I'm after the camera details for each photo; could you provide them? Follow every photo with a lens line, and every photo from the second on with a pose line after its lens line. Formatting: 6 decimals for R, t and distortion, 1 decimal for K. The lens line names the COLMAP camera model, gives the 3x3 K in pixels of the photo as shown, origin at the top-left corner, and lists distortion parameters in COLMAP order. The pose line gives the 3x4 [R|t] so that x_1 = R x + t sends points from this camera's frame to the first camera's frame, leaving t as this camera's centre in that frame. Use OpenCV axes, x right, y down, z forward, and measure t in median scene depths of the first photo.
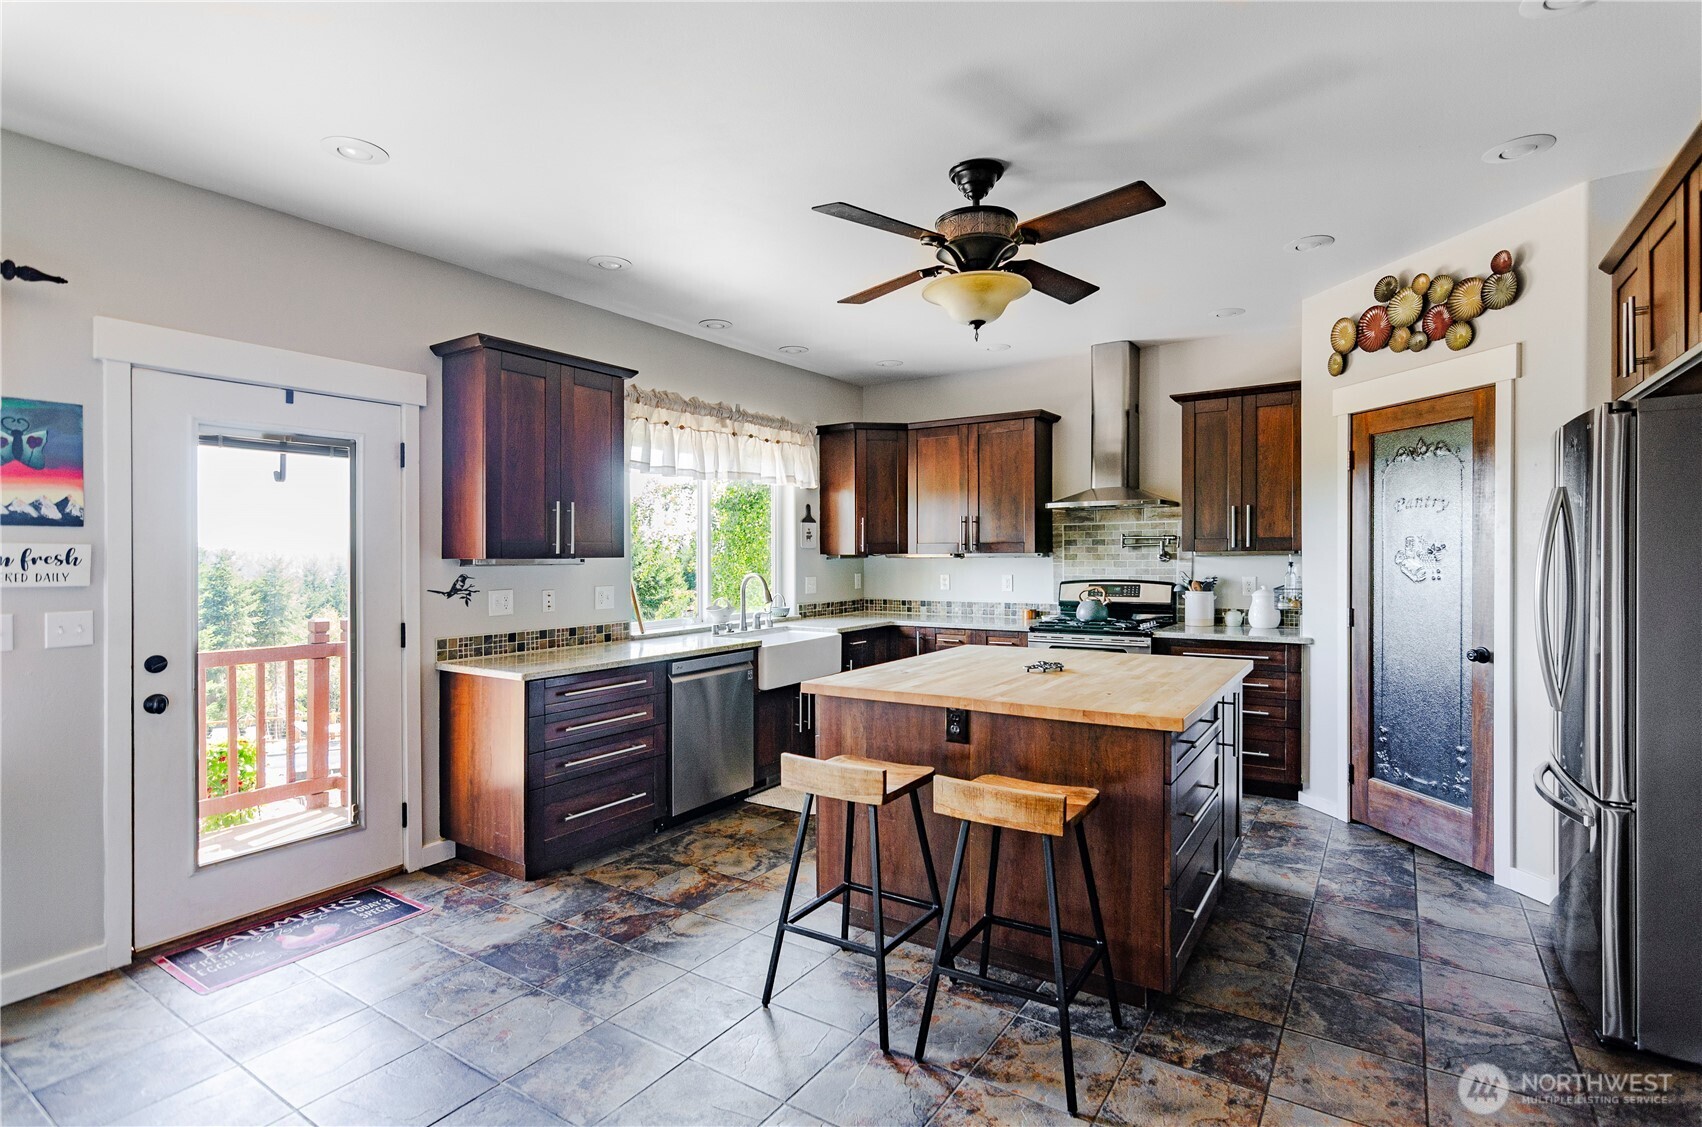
lens RADIAL K [[824.1, 0, 851.7], [0, 824.1, 557.3], [0, 0, 1]] dist [0.000007, 0.000180]
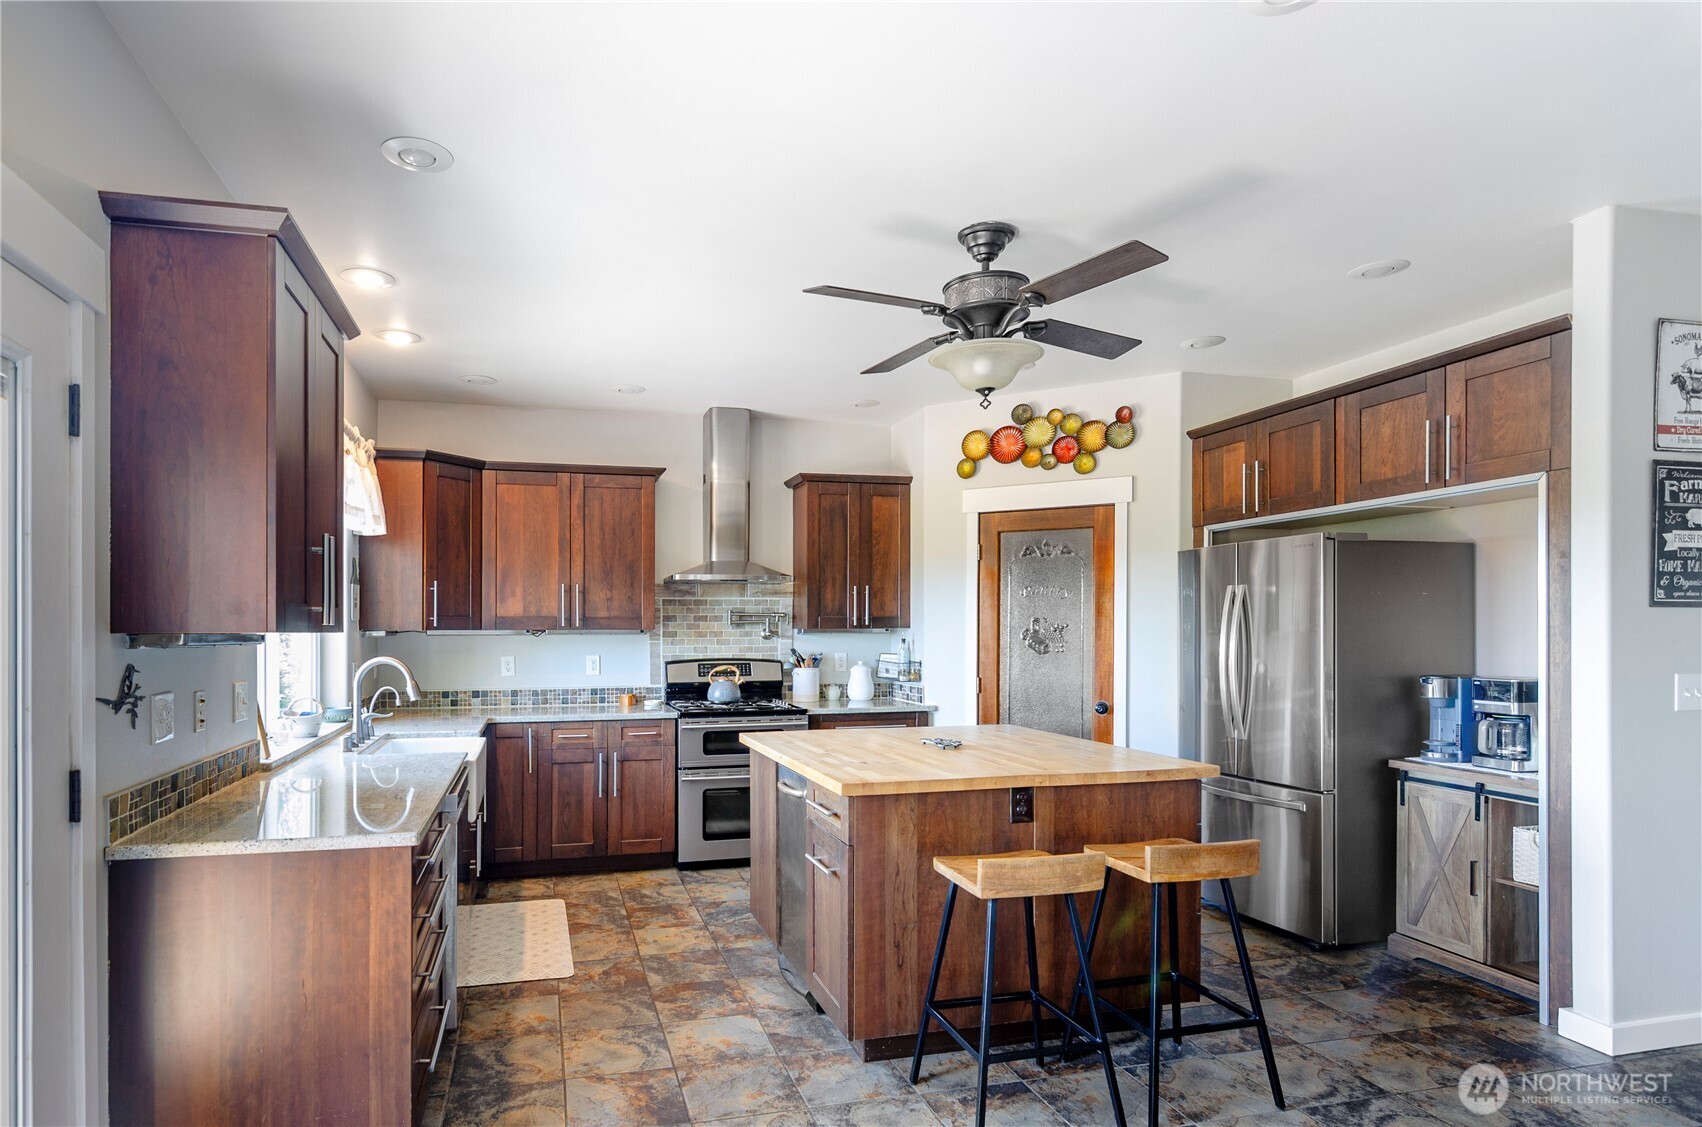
lens RADIAL K [[940.7, 0, 783.5], [0, 940.7, 629.0], [0, 0, 1]] dist [-0.002002, -0.000070]
pose [[0.680772, 0.005479, 0.732475, -0.485343], [0.001256, 0.999962, -0.008647, 0.003341], [-0.732494, 0.006807, 0.680739, 0.247397]]
